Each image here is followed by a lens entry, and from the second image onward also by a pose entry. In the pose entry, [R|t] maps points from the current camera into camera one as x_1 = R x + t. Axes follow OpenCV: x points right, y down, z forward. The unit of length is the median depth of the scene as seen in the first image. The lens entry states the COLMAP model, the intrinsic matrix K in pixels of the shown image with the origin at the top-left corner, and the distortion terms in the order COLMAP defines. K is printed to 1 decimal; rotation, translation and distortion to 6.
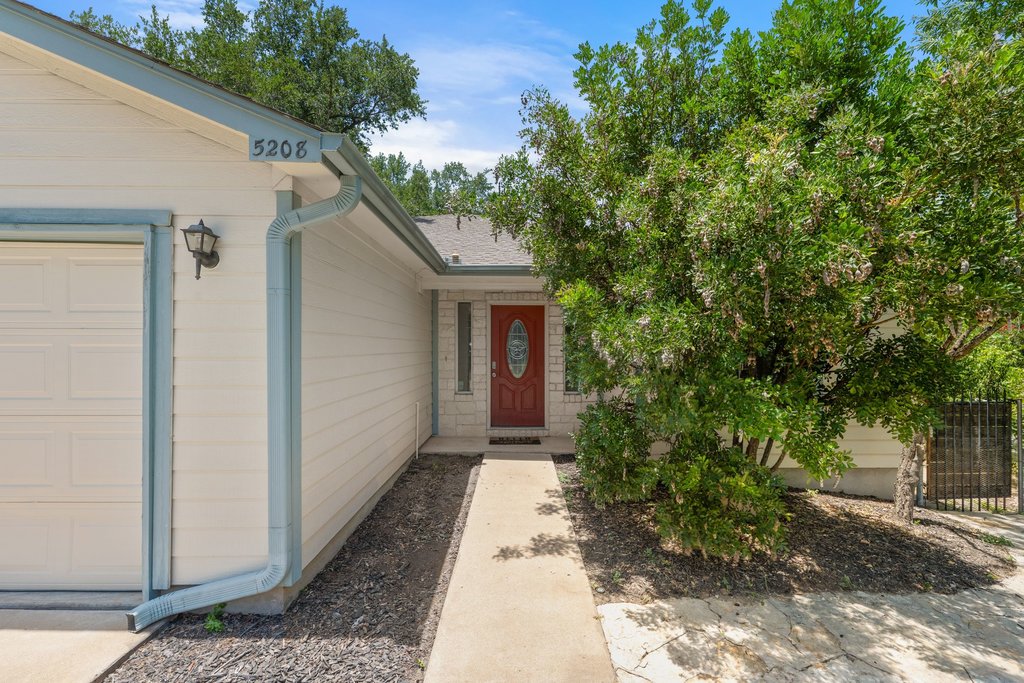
lens RADIAL K [[405.0, 0, 512.4], [0, 405.0, 344.6], [0, 0, 1]] dist [0.000164, 0.000356]
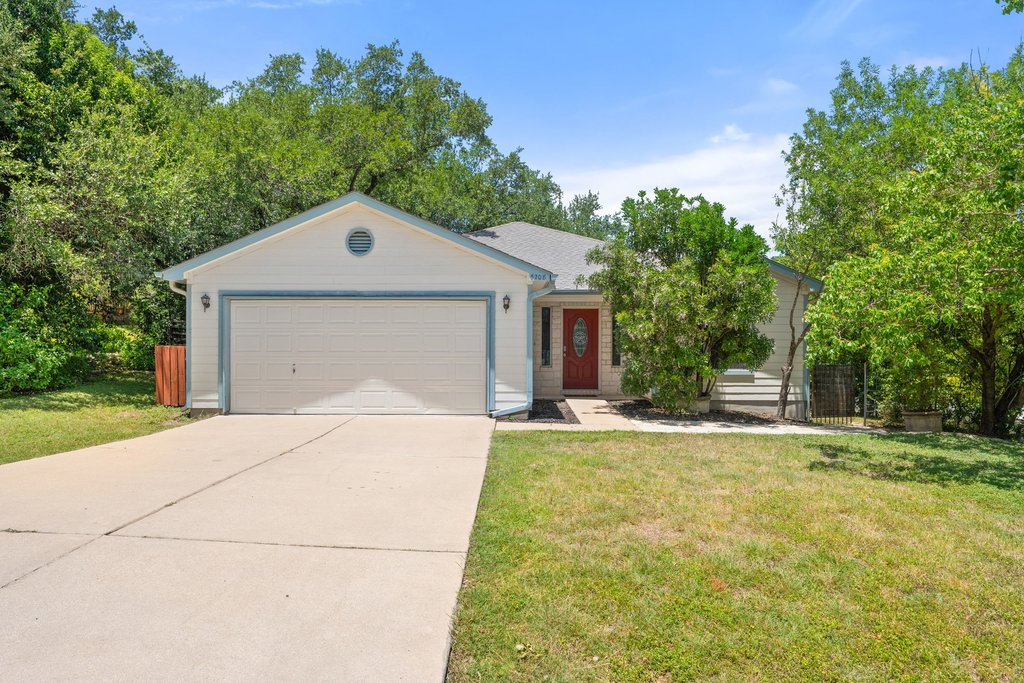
lens RADIAL K [[471.4, 0, 512.0], [0, 471.4, 341.5], [0, 0, 1]] dist [-0.000512, 0.000410]
pose [[0.998194, 0.003101, -0.059991, -0.142827], [-0.002559, 0.999955, 0.009113, 0.009341], [0.060016, -0.008943, 0.998157, -0.817745]]
